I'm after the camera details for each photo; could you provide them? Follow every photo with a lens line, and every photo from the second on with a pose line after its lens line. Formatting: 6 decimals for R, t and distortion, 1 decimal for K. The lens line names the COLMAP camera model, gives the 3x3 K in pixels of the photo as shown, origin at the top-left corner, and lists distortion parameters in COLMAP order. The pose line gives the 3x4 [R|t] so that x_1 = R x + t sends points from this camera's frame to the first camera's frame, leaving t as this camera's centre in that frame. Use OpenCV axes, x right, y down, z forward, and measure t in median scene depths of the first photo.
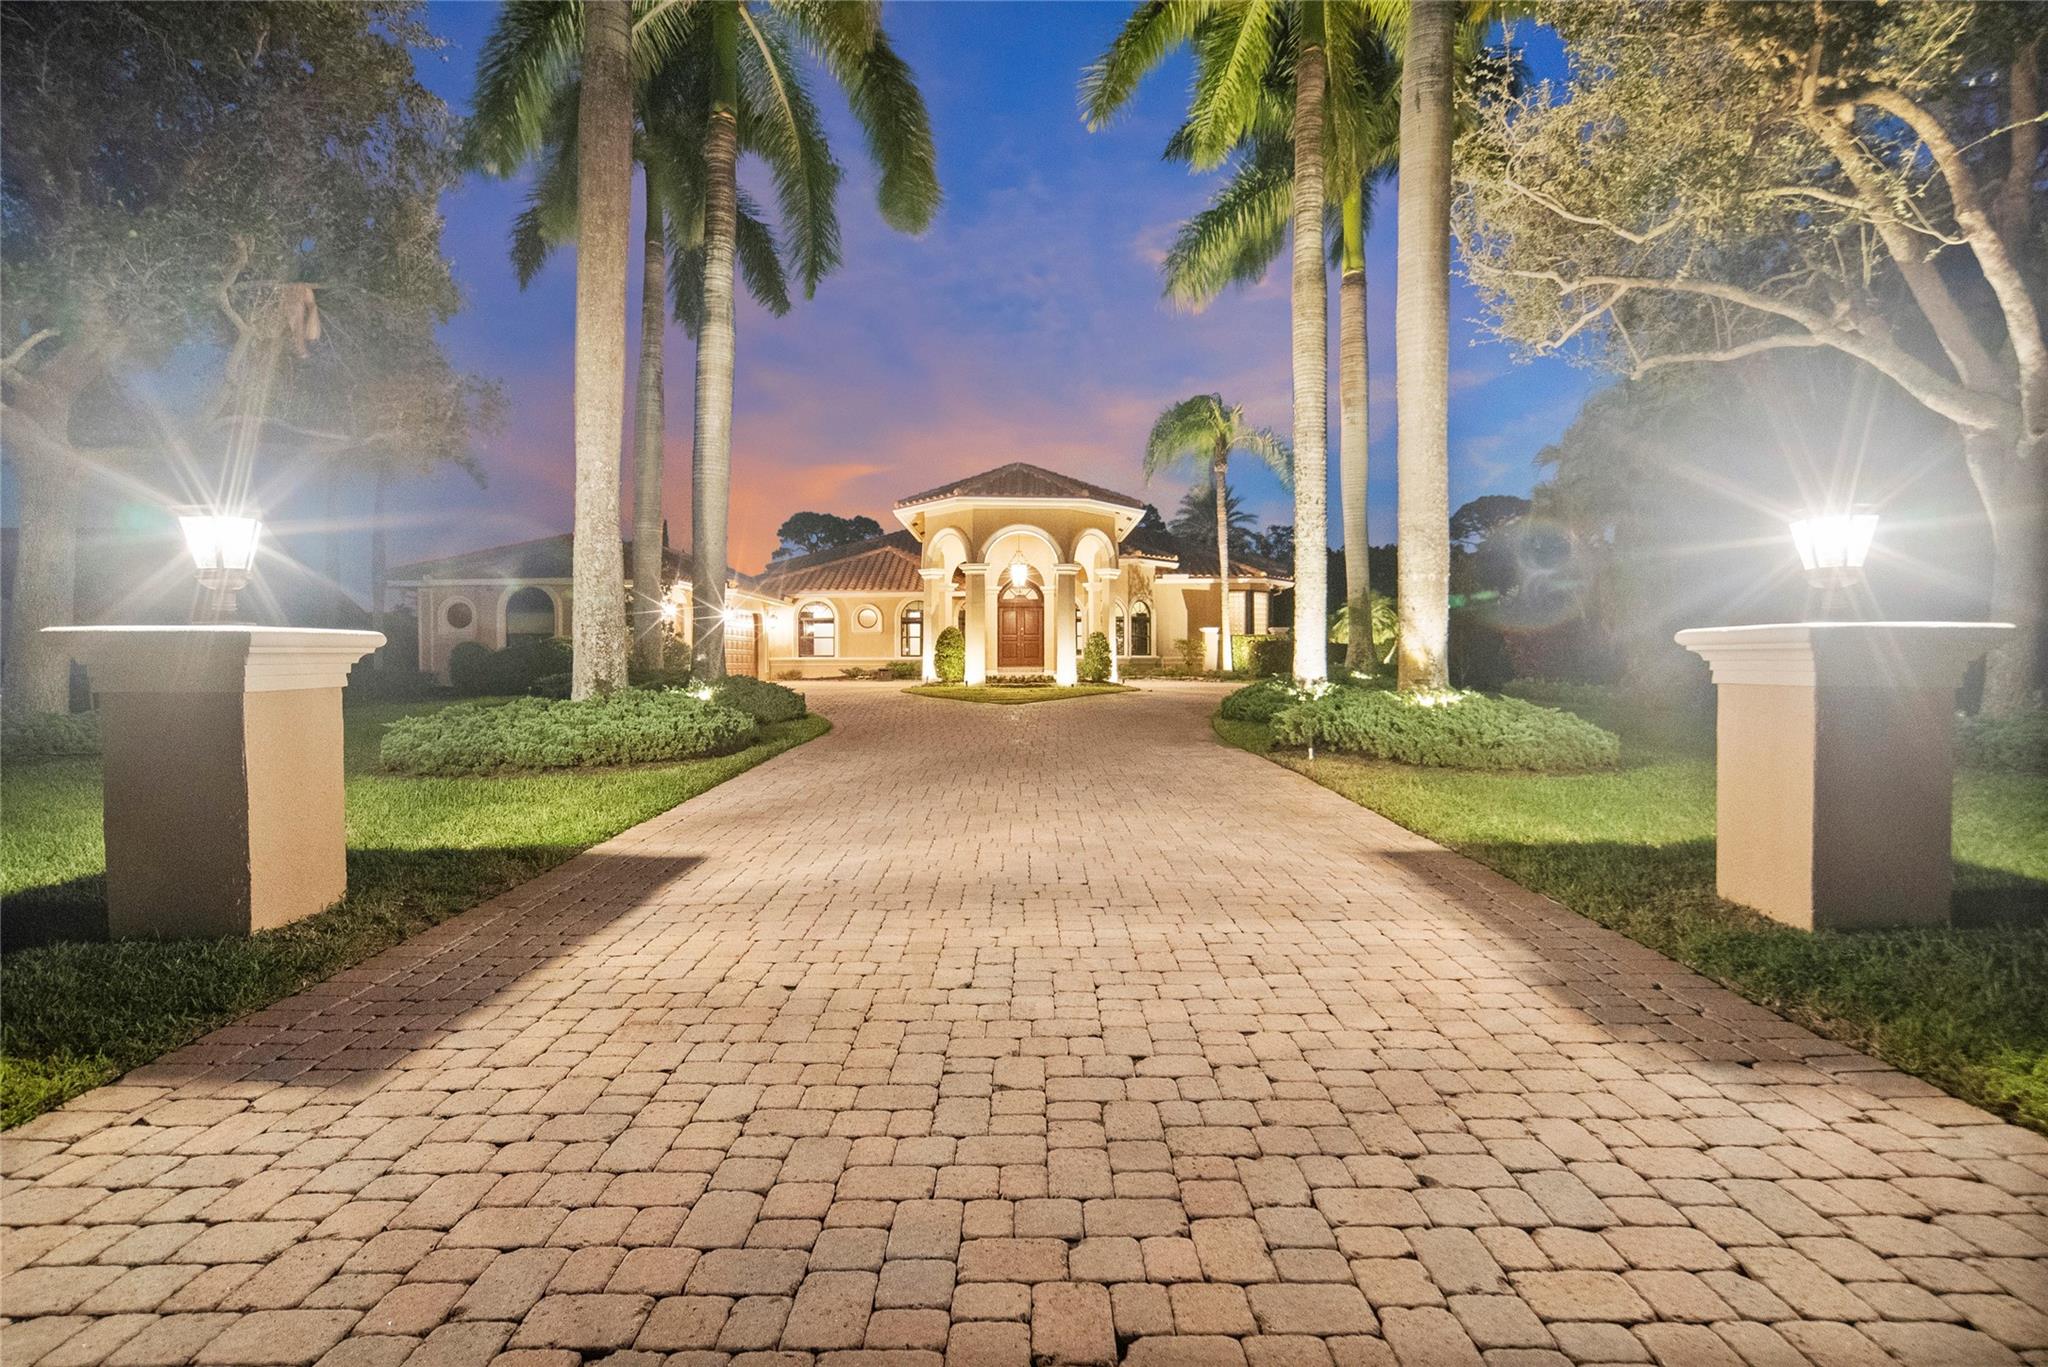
lens RADIAL K [[1036.2, 0, 1020.7], [0, 1036.2, 675.9], [0, 0, 1]] dist [-0.000552, 0.000367]
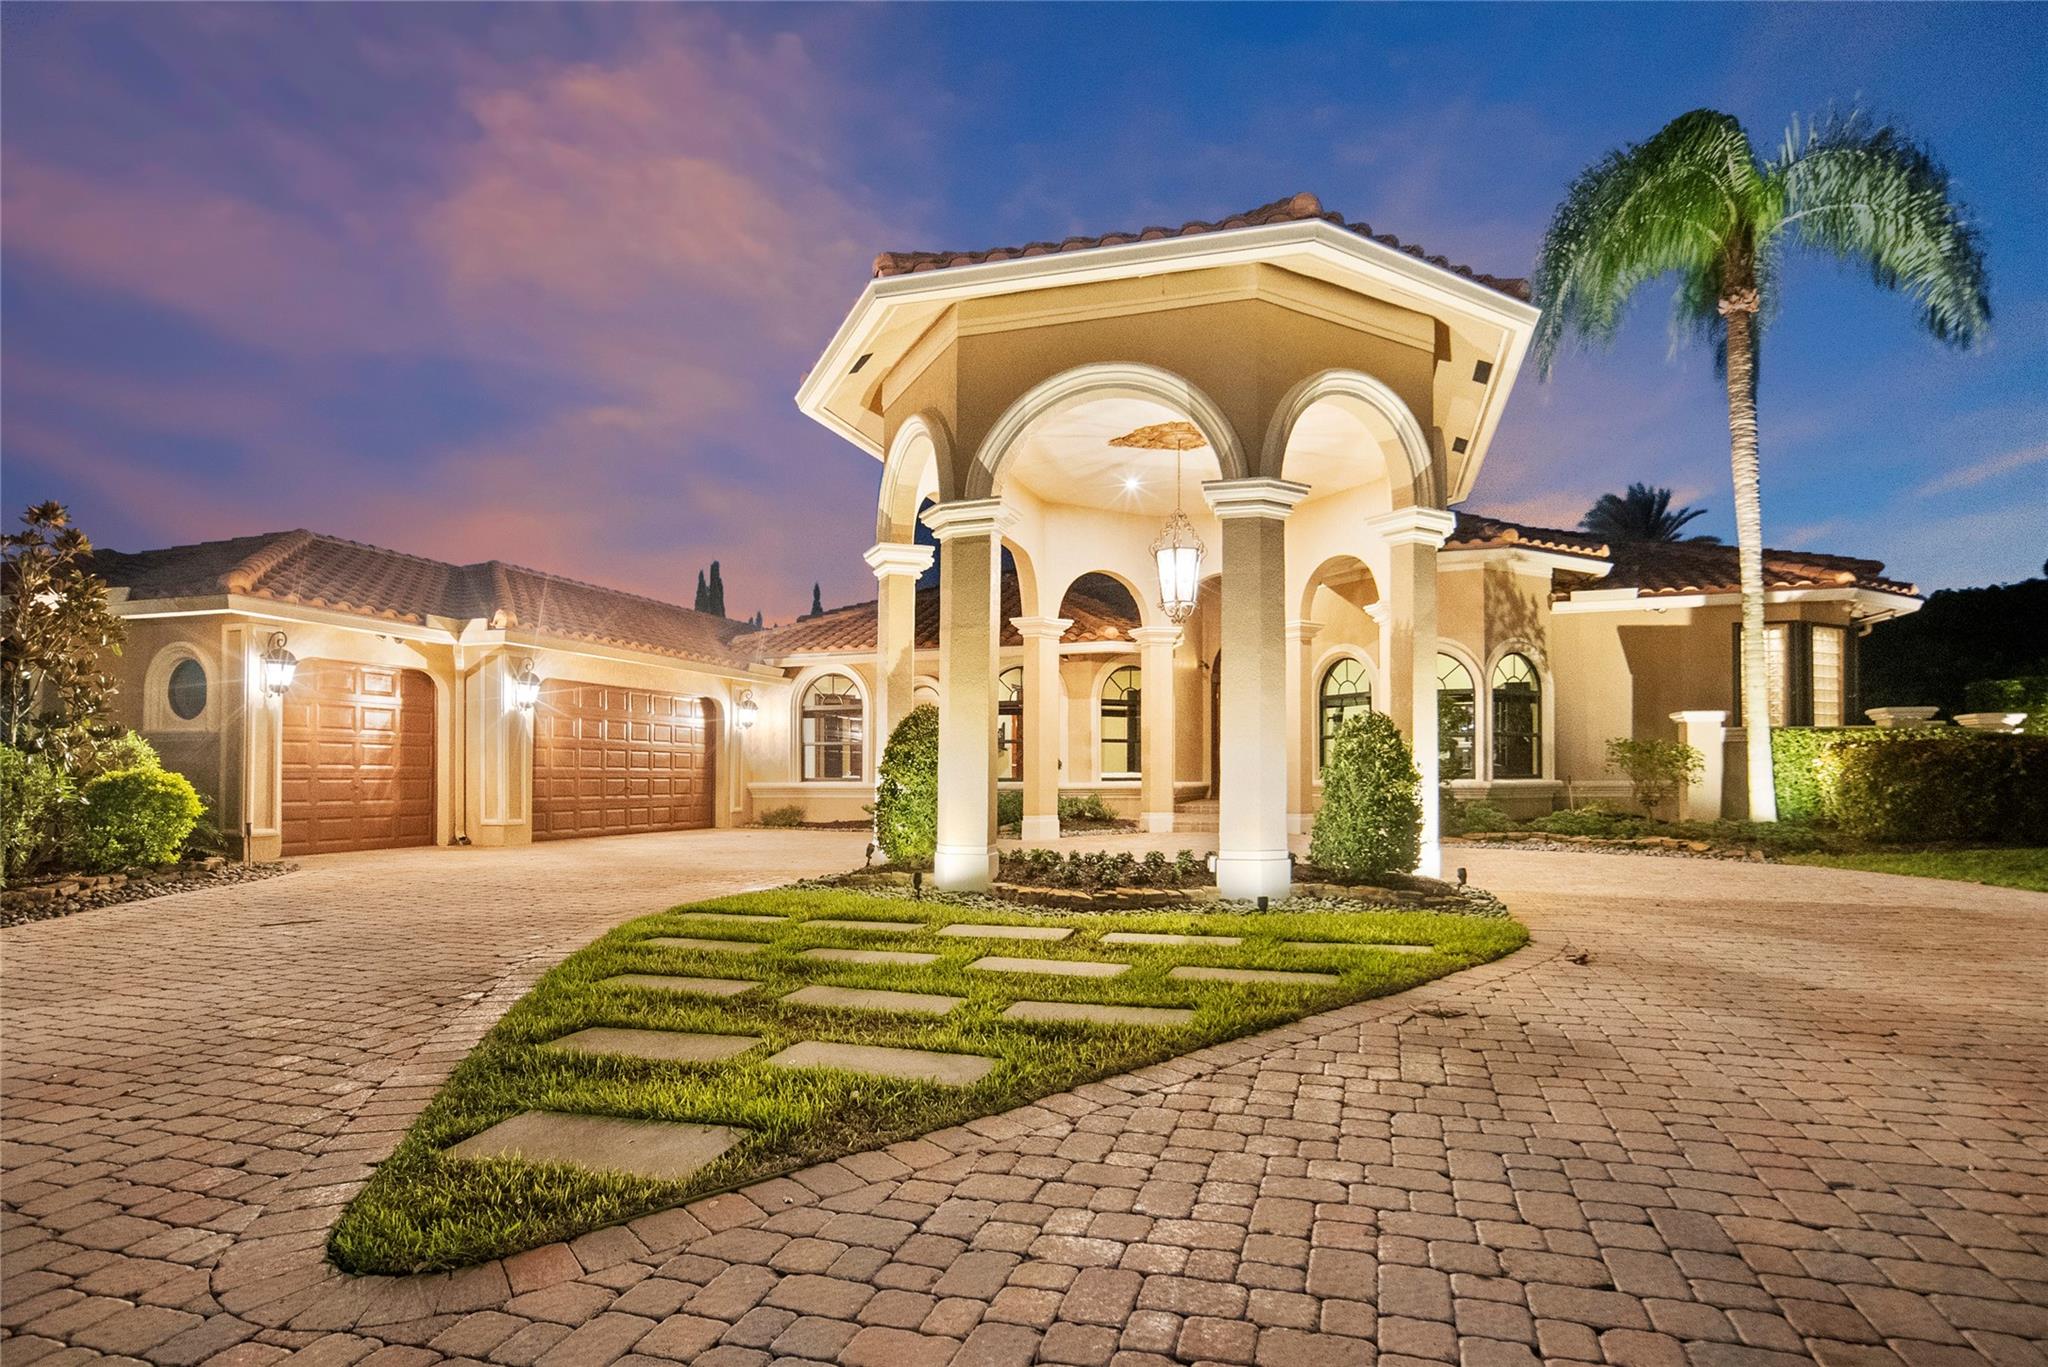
lens RADIAL K [[1063.1, 0, 1025.5], [0, 1063.1, 761.7], [0, 0, 1]] dist [-0.009679, 0.001123]
pose [[0.952845, -0.003697, -0.303435, 0.056282], [-0.003359, 0.999736, -0.022728, -0.016374], [0.303439, 0.022675, 0.952581, 0.530093]]
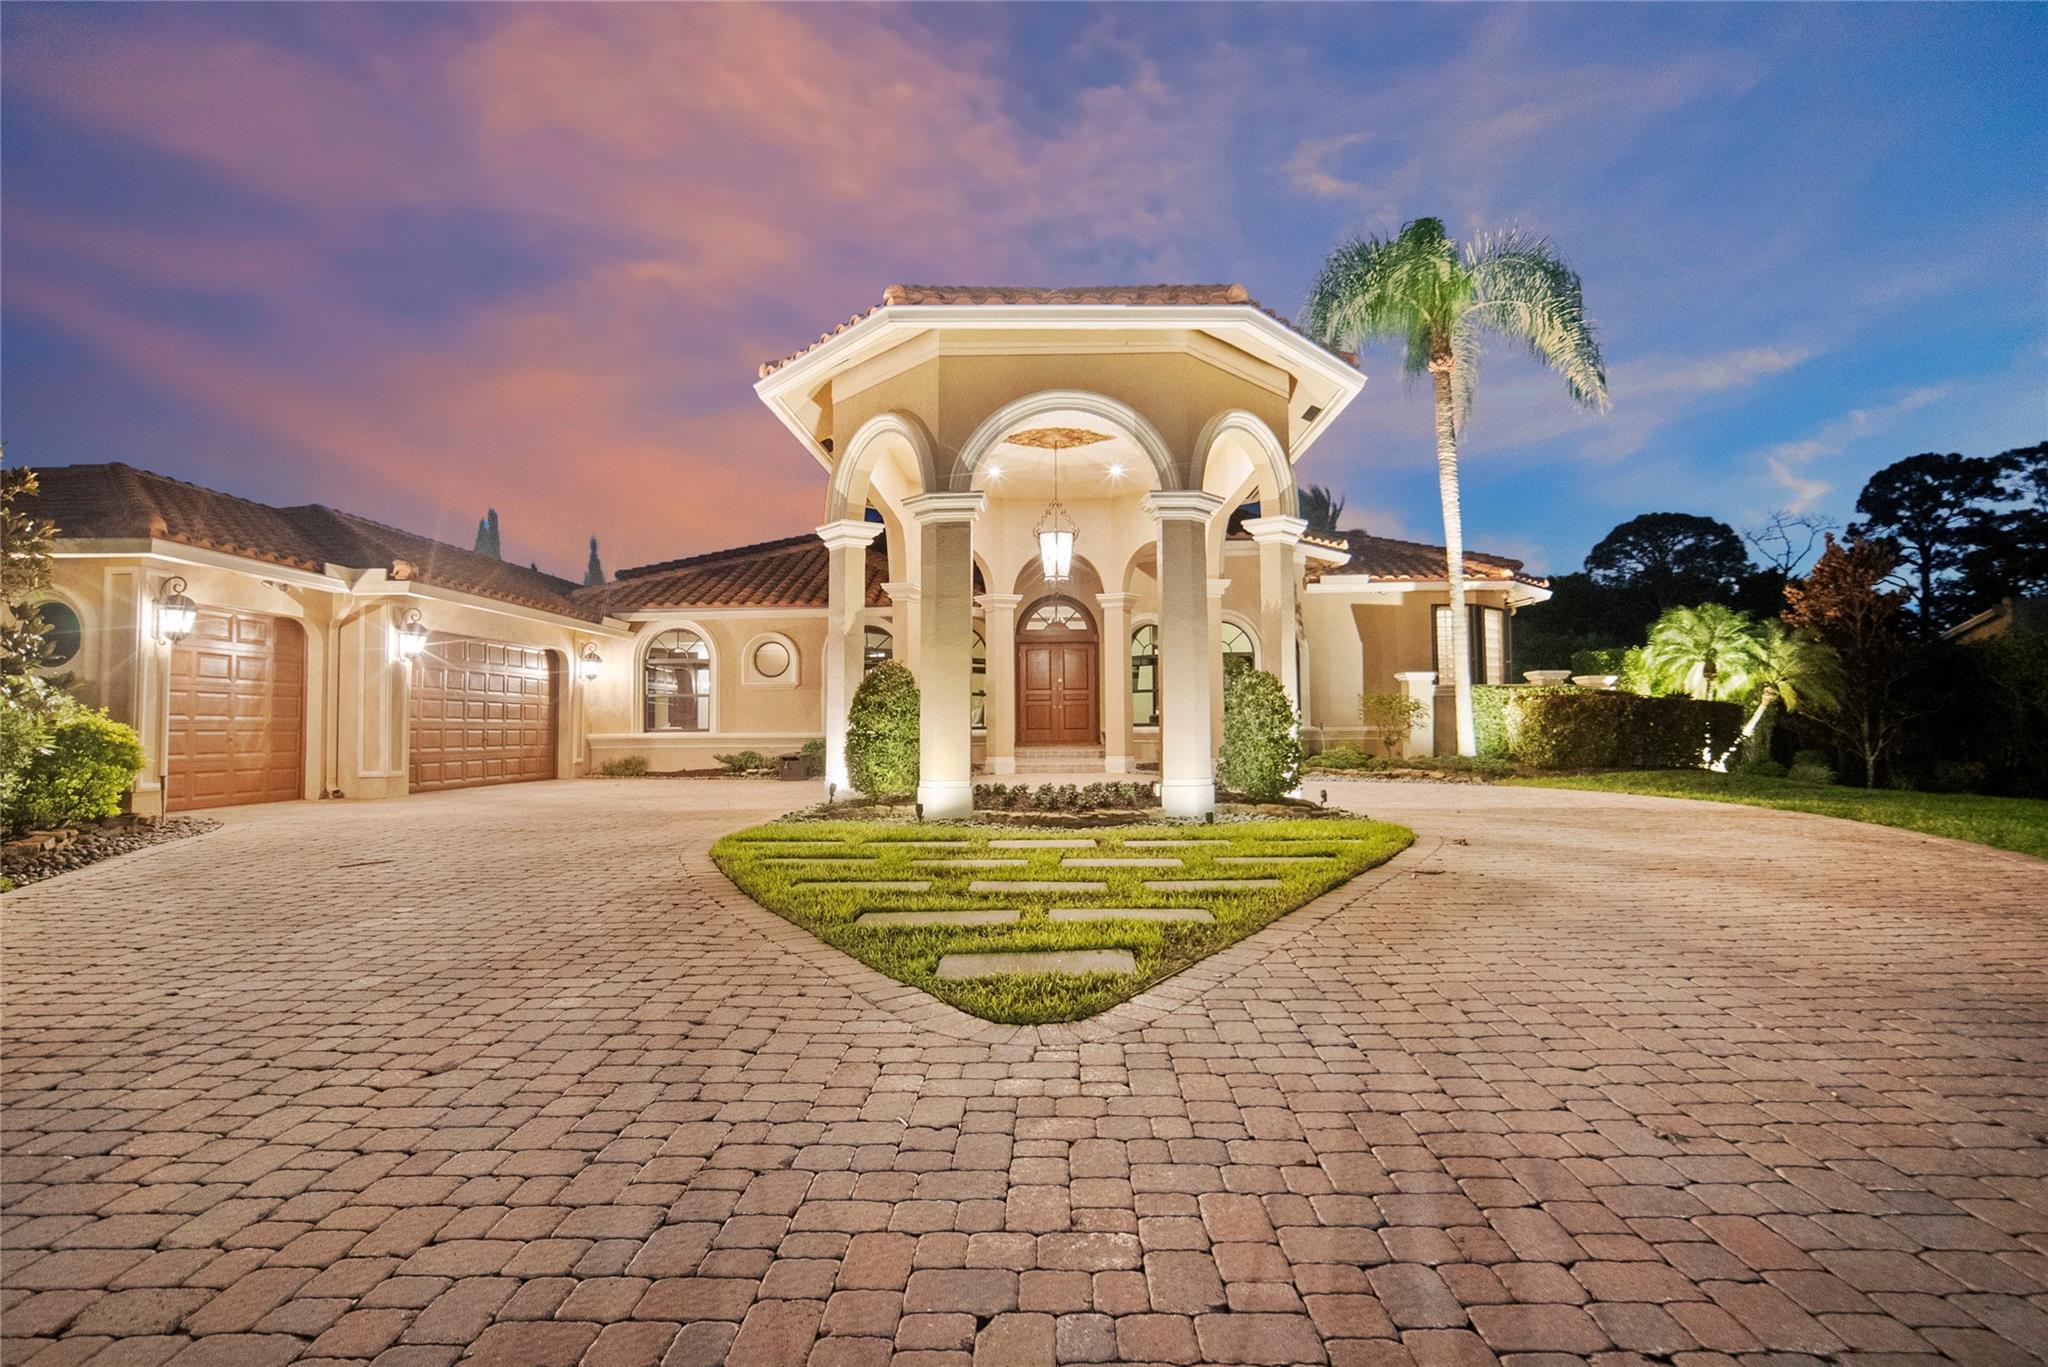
lens RADIAL K [[1036.2, 0, 1020.7], [0, 1036.2, 675.9], [0, 0, 1]] dist [-0.000552, 0.000367]
pose [[0.999542, -0.007392, -0.029350, -0.003886], [0.005590, 0.998121, -0.061015, -0.013692], [0.029746, 0.060823, 0.997705, 0.474824]]
